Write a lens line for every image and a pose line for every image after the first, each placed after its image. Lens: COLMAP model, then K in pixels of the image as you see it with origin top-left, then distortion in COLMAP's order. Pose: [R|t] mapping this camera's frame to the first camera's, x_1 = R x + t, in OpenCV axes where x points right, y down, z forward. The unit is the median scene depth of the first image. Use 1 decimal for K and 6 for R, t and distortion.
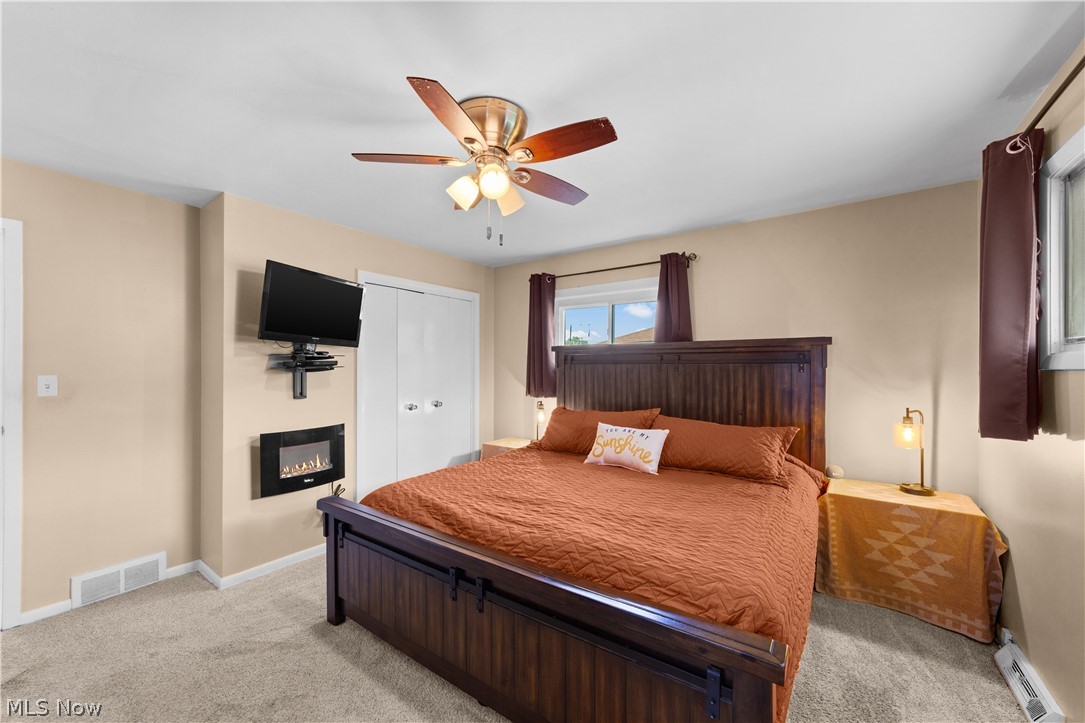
lens RADIAL K [[421.8, 0, 537.7], [0, 421.8, 369.7], [0, 0, 1]] dist [0.001505, 0.000126]
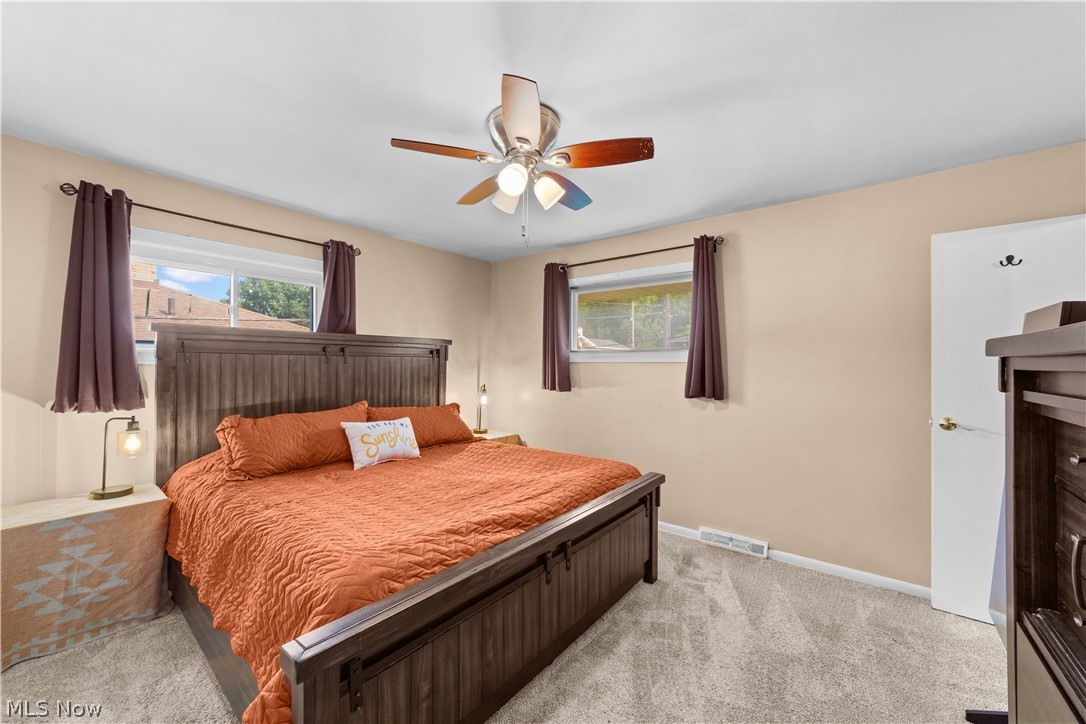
lens RADIAL K [[422.2, 0, 538.2], [0, 422.2, 370.2], [0, 0, 1]] dist [0.001505, 0.000126]
pose [[0.056919, -0.016285, 0.998246, -0.639834], [0.000963, 0.999867, 0.016256, 0.003695], [-0.998378, 0.000036, 0.056927, 0.505655]]
